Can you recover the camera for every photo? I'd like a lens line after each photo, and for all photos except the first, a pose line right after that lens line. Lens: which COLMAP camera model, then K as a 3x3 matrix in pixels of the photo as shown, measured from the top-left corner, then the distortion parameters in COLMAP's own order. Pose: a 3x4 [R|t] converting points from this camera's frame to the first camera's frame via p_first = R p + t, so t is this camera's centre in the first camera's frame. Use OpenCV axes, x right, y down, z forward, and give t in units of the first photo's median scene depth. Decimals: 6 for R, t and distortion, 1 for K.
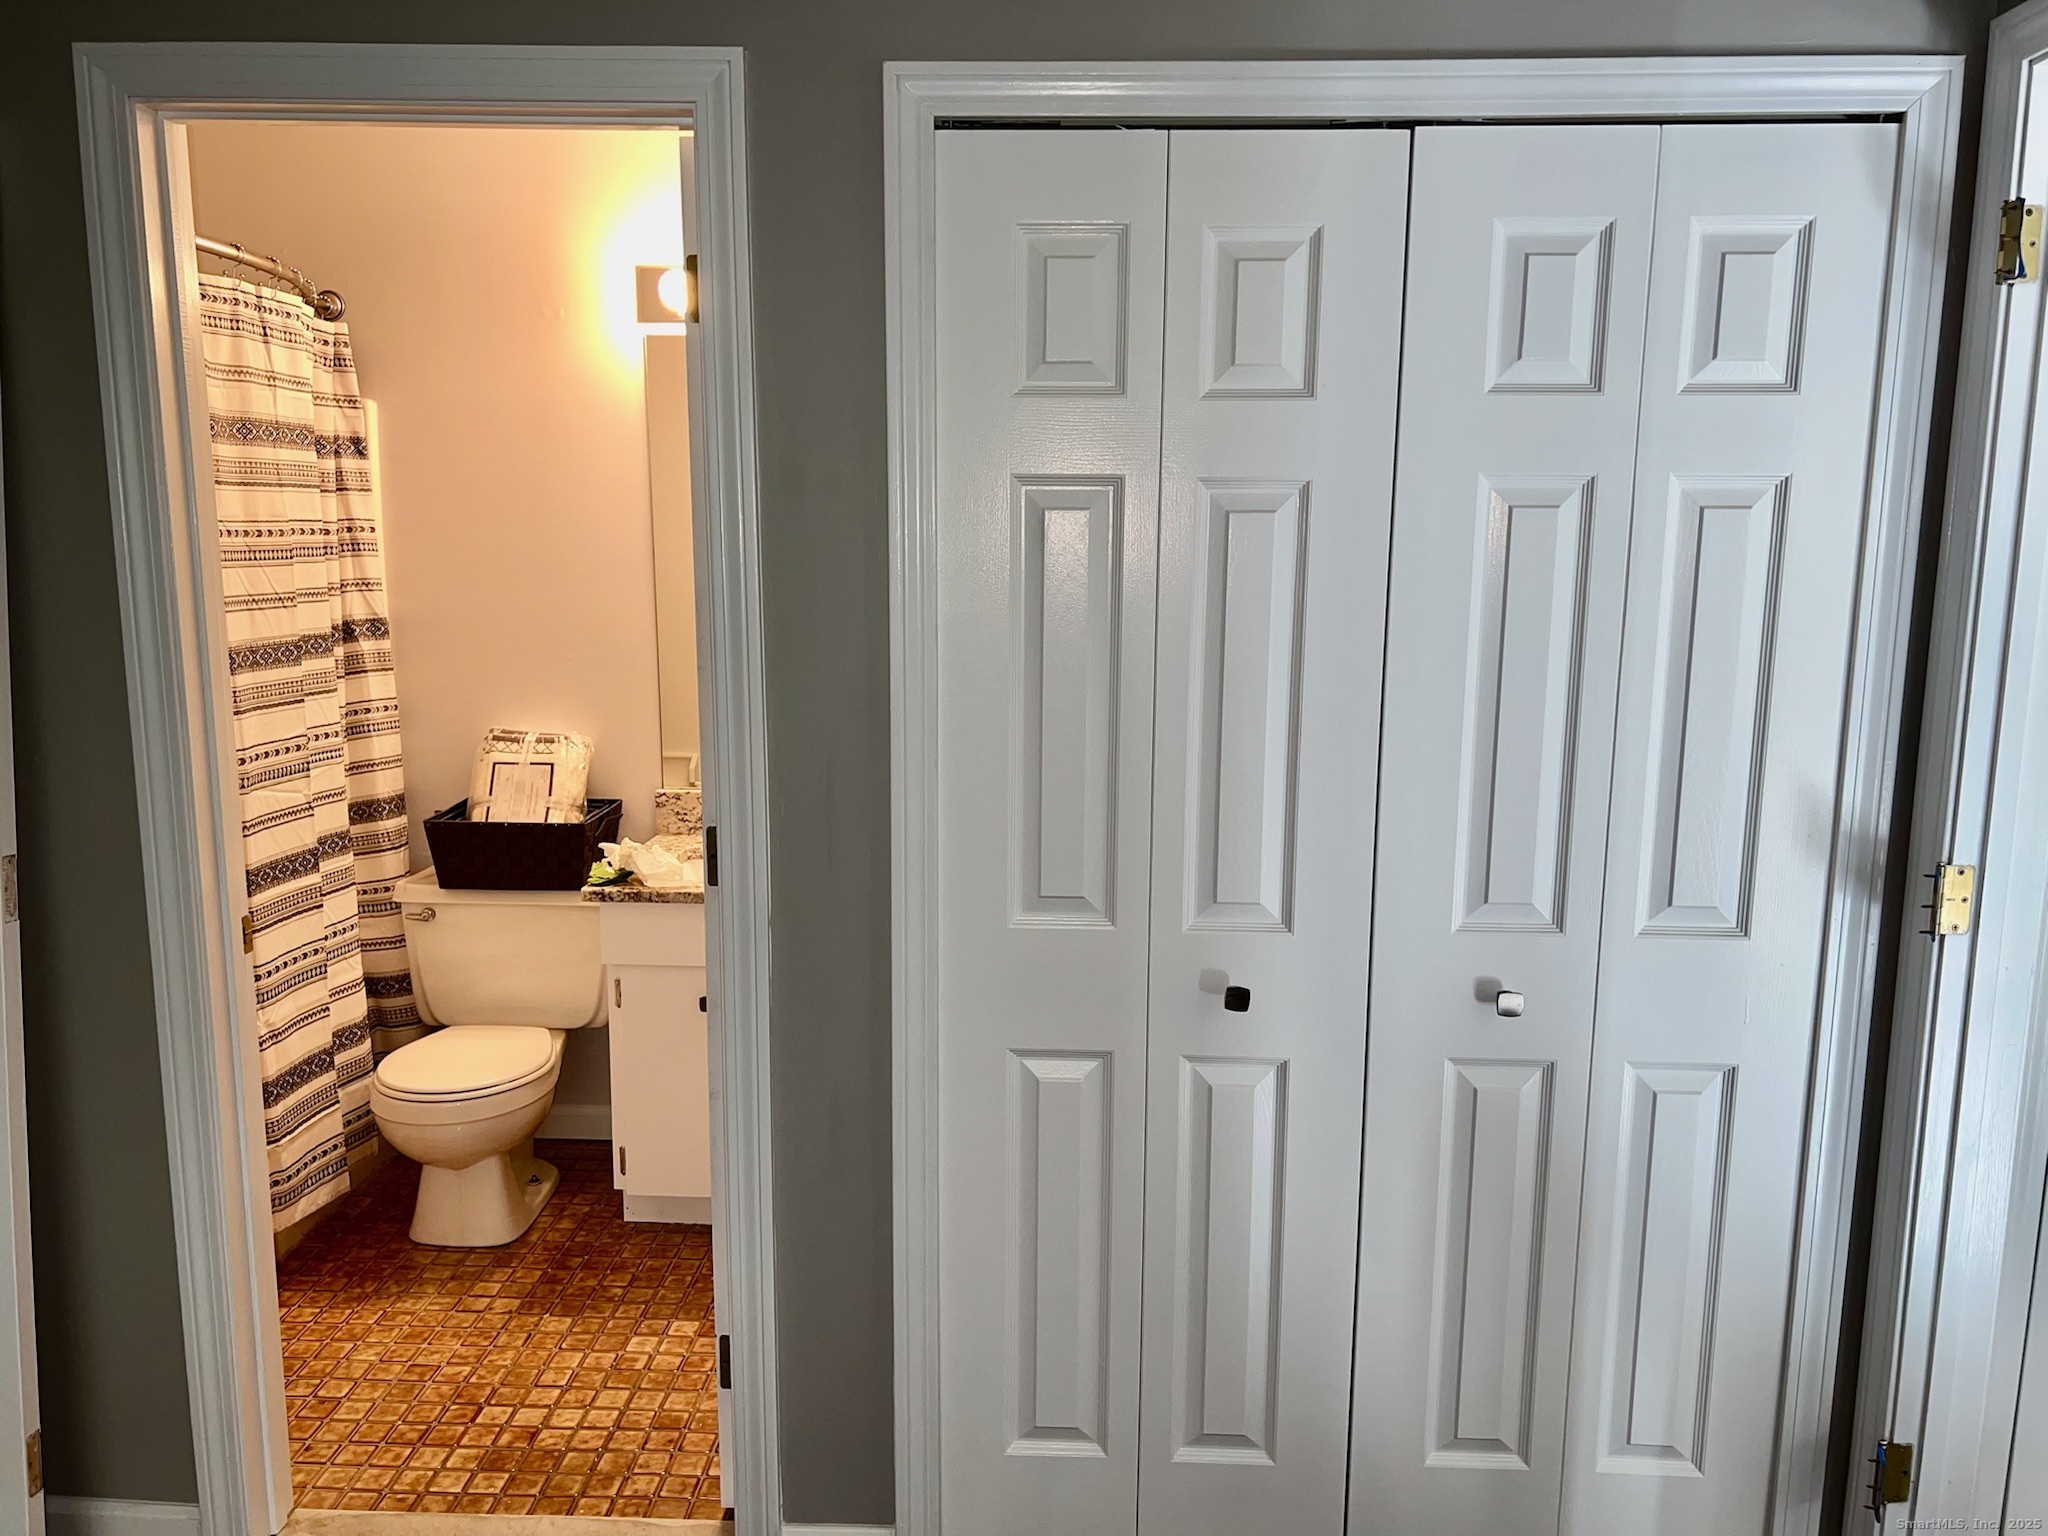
lens RADIAL K [[1557.8, 0, 1015.2], [0, 1557.8, 772.8], [0, 0, 1]] dist [0.055410, -0.050342]
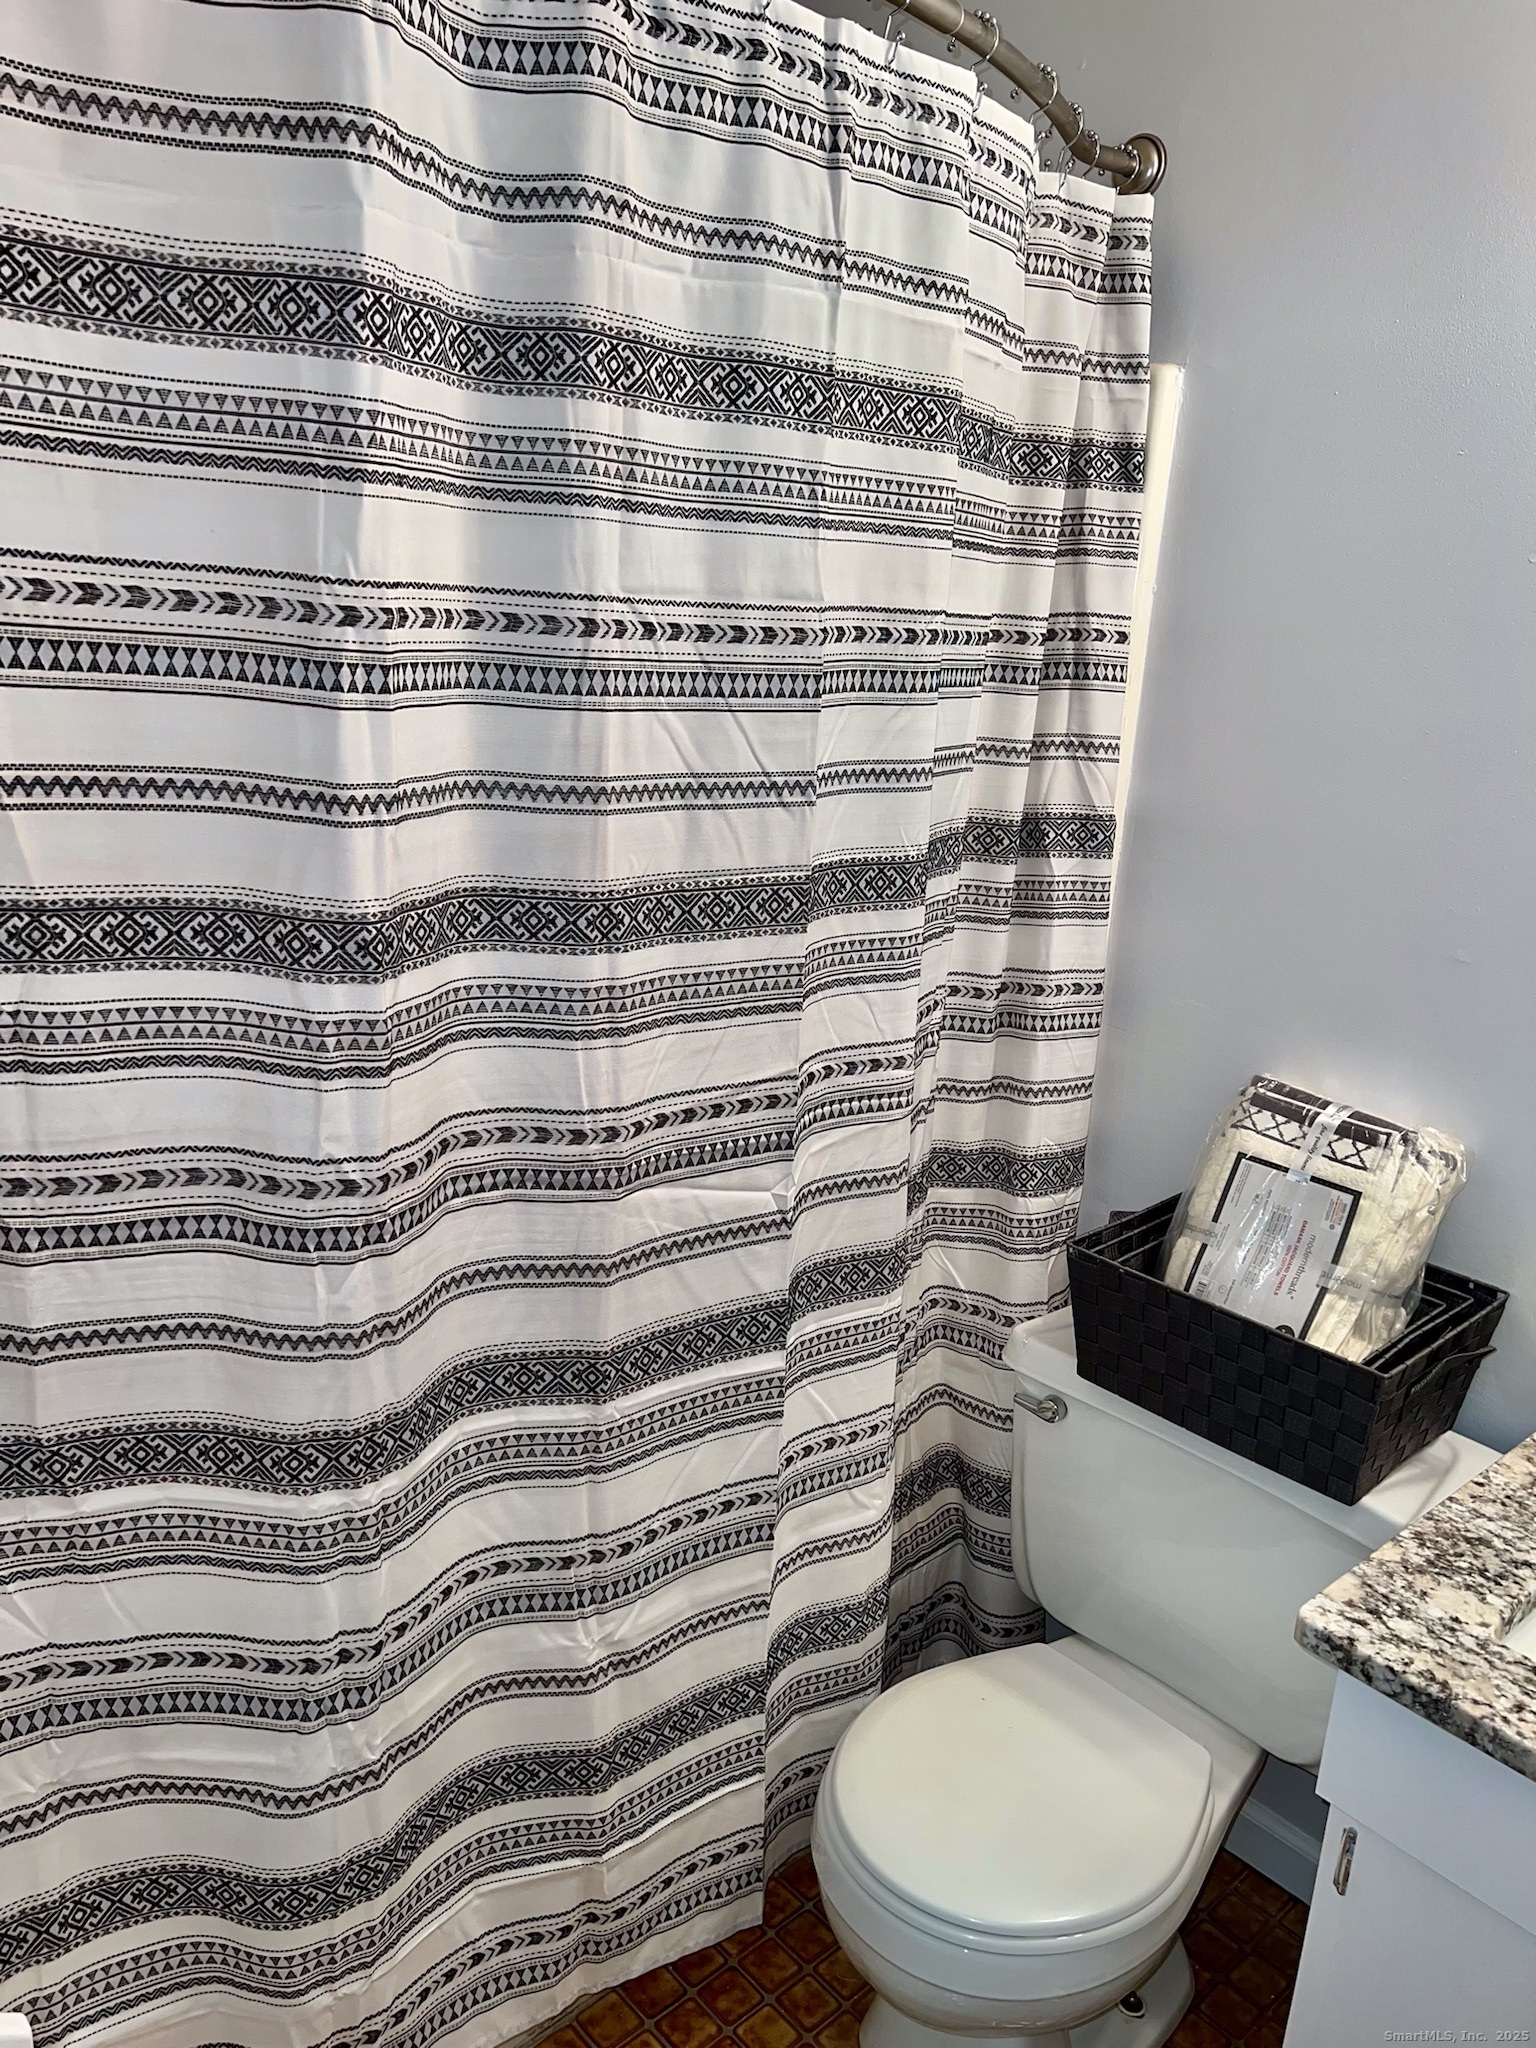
lens RADIAL K [[1557.8, 0, 767.0], [0, 1557.8, 1027.0], [0, 0, 1]] dist [0.055410, -0.050342]
pose [[0.713461, 0.230432, -0.661721, -0.132373], [-0.167374, 0.973086, 0.158399, -0.095273], [0.680411, -0.002257, 0.732827, 0.563911]]
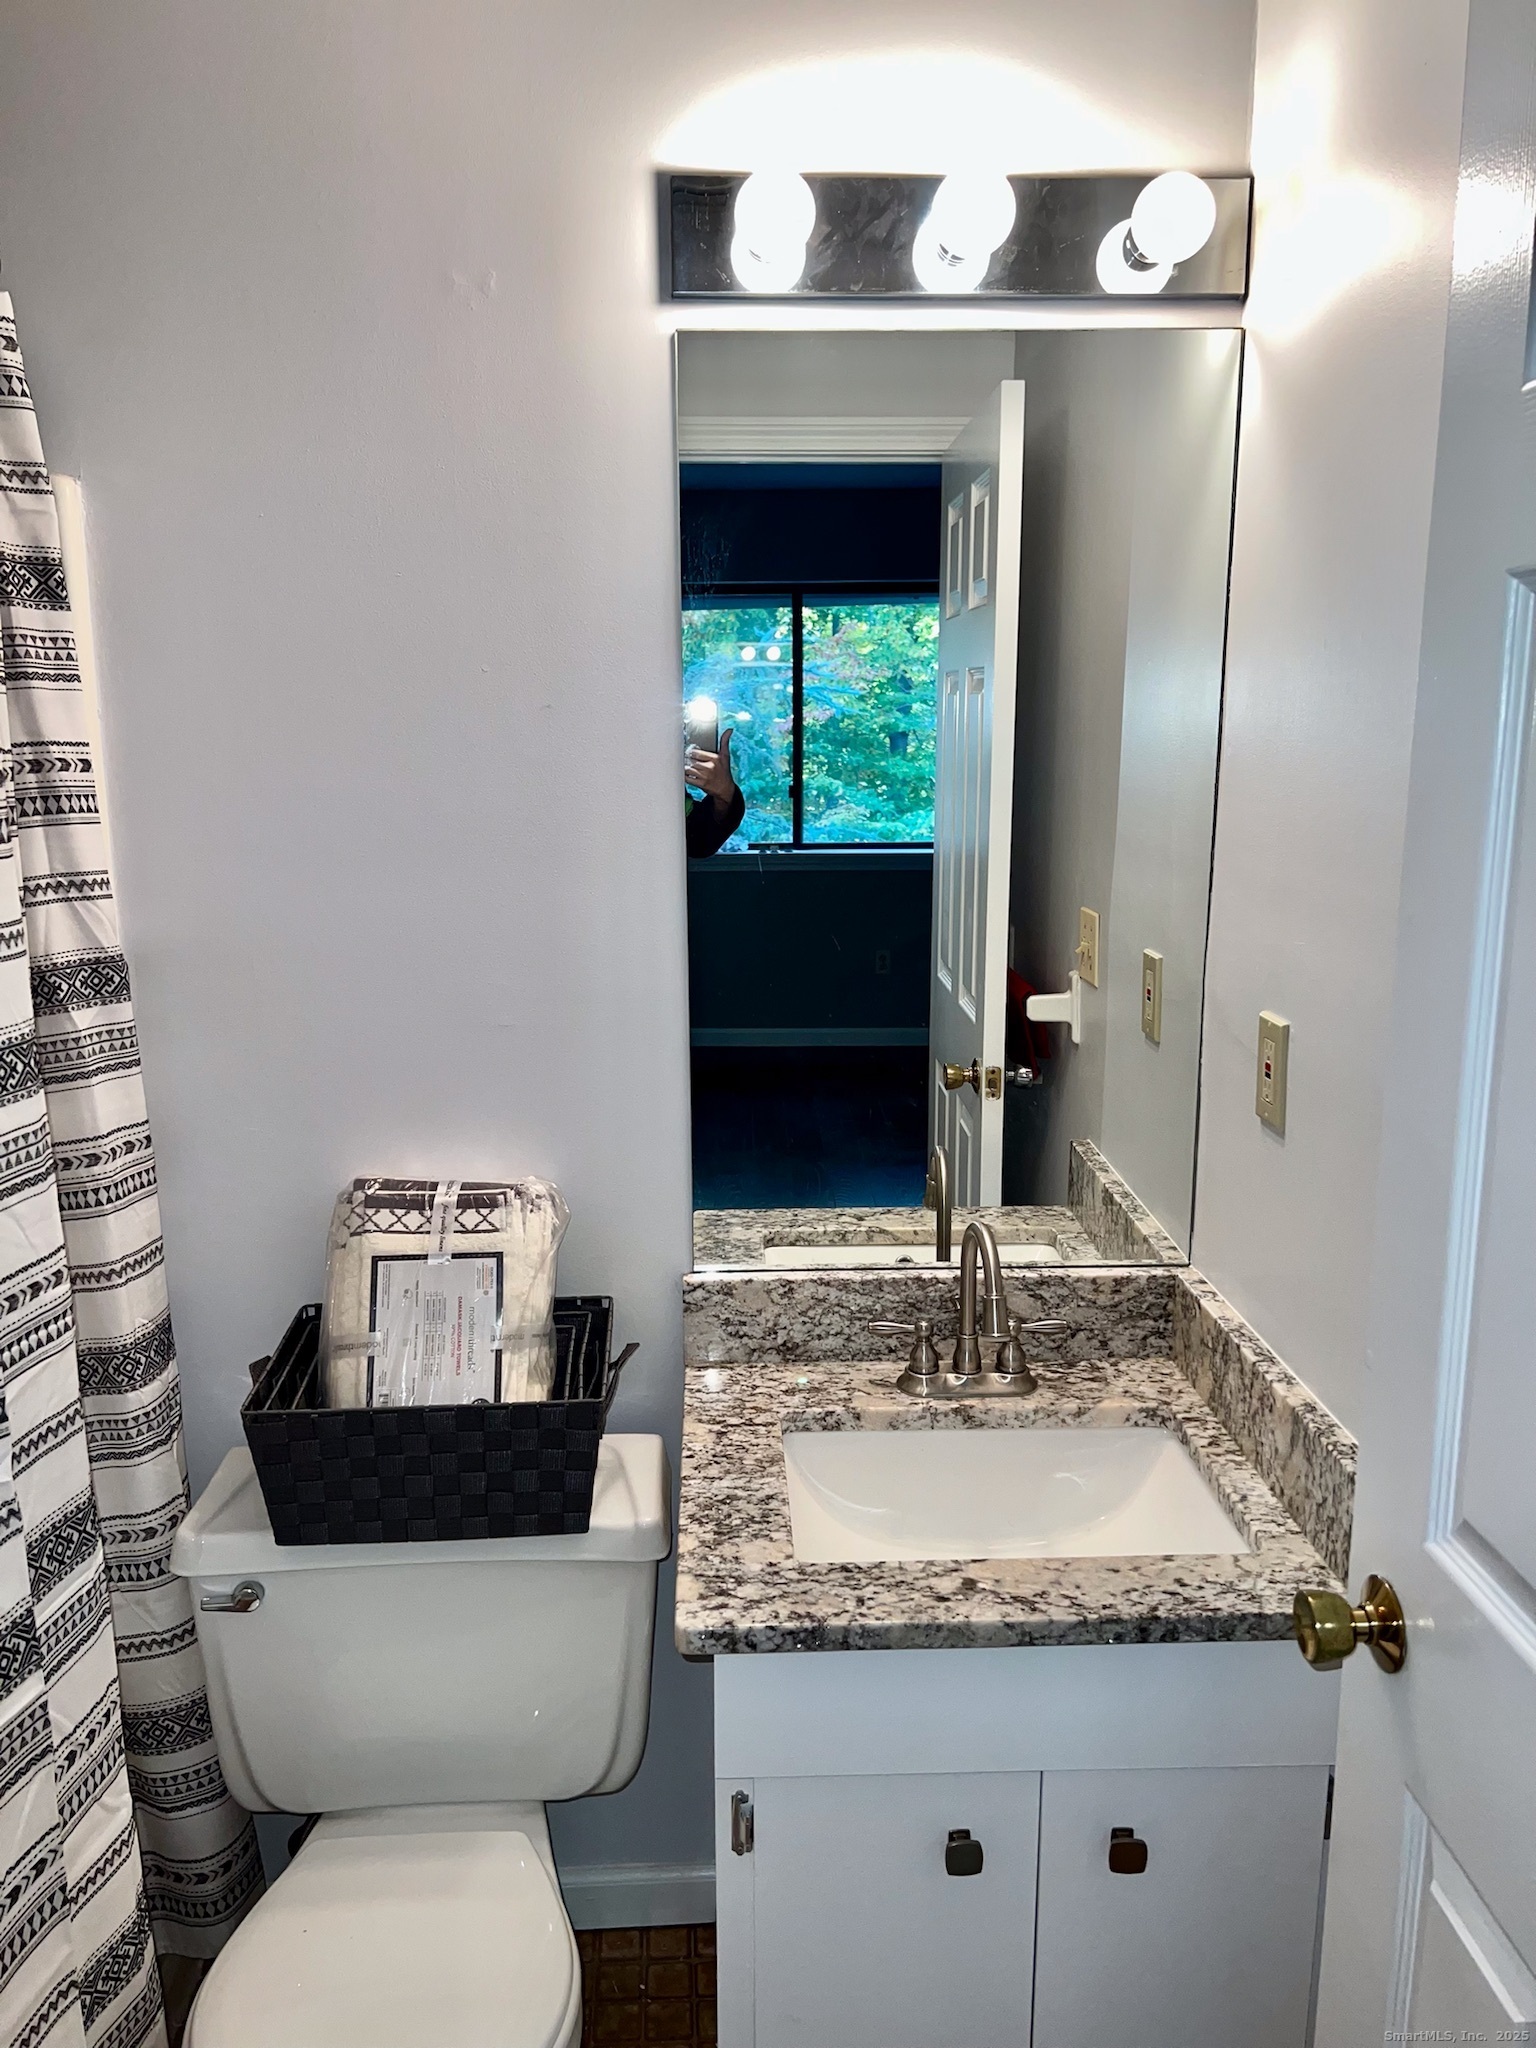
lens RADIAL K [[1557.8, 0, 761.2], [0, 1557.8, 1040.6], [0, 0, 1]] dist [0.055410, -0.050342]
pose [[0.995446, -0.032268, 0.089703, -0.259479], [0.028441, 0.998644, 0.043612, -0.089884], [-0.090988, -0.040862, 0.995013, 0.528322]]
